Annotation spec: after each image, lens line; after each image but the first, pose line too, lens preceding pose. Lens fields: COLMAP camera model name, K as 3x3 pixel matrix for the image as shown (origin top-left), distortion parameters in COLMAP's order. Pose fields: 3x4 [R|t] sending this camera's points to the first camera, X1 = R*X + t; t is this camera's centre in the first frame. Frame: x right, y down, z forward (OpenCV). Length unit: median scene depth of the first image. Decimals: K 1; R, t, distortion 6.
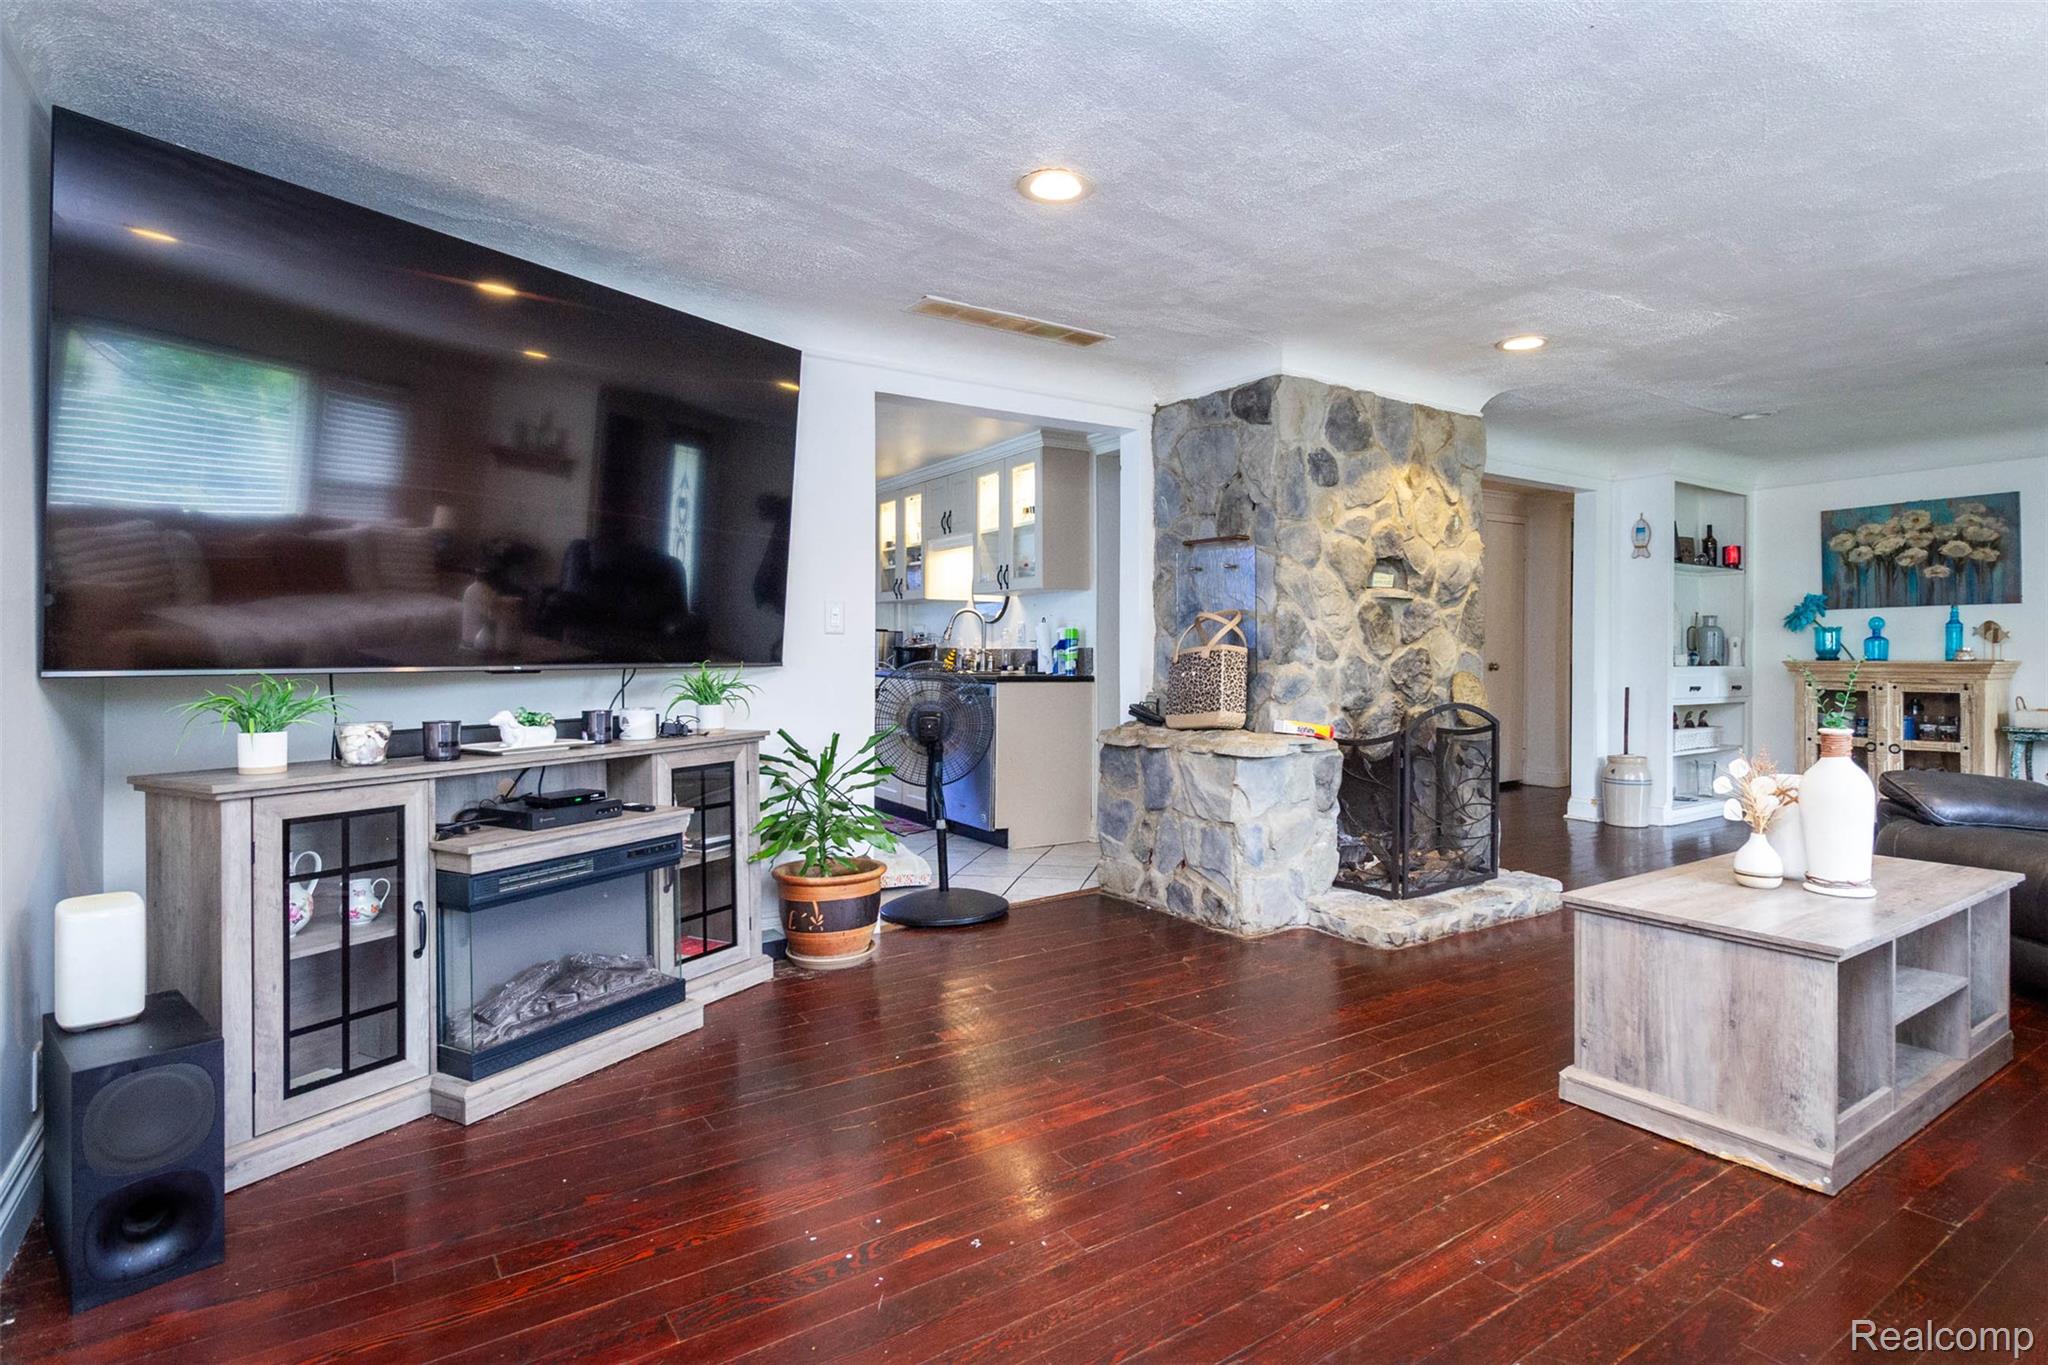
lens RADIAL K [[1044.2, 0, 1027.7], [0, 1044.2, 652.1], [0, 0, 1]] dist [-0.001098, -0.000401]
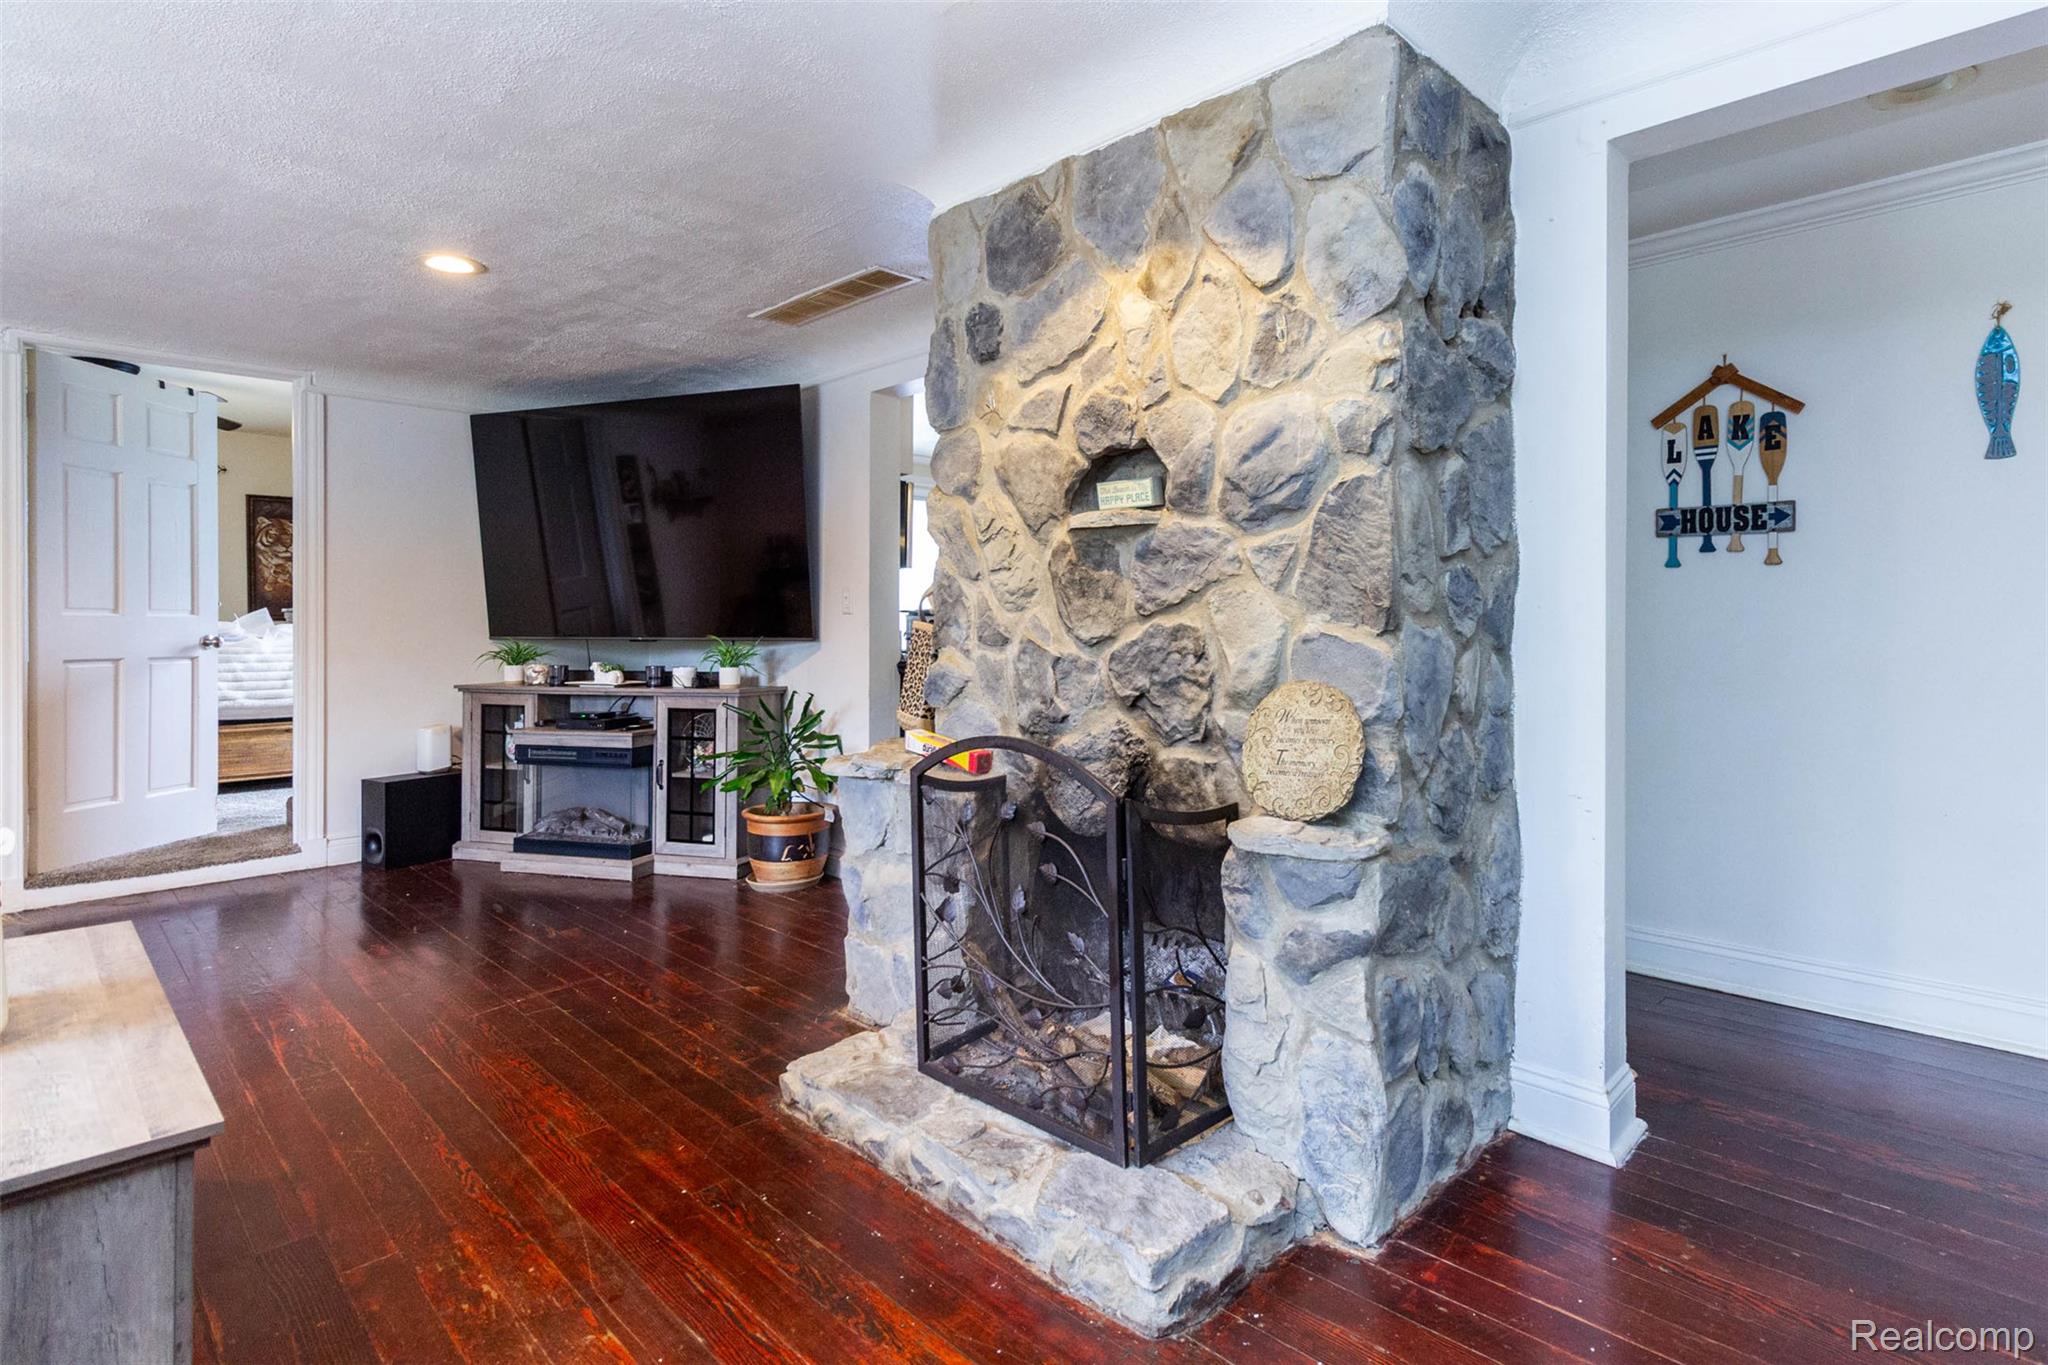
lens RADIAL K [[1020.5, 0, 1144.6], [0, 1020.5, 623.3], [0, 0, 1]] dist [0.000310, 0.000554]
pose [[0.239958, -0.003728, -0.970776, 0.639894], [-0.001669, 0.999990, -0.004253, -0.002002], [0.970782, 0.002640, 0.239949, 0.679890]]
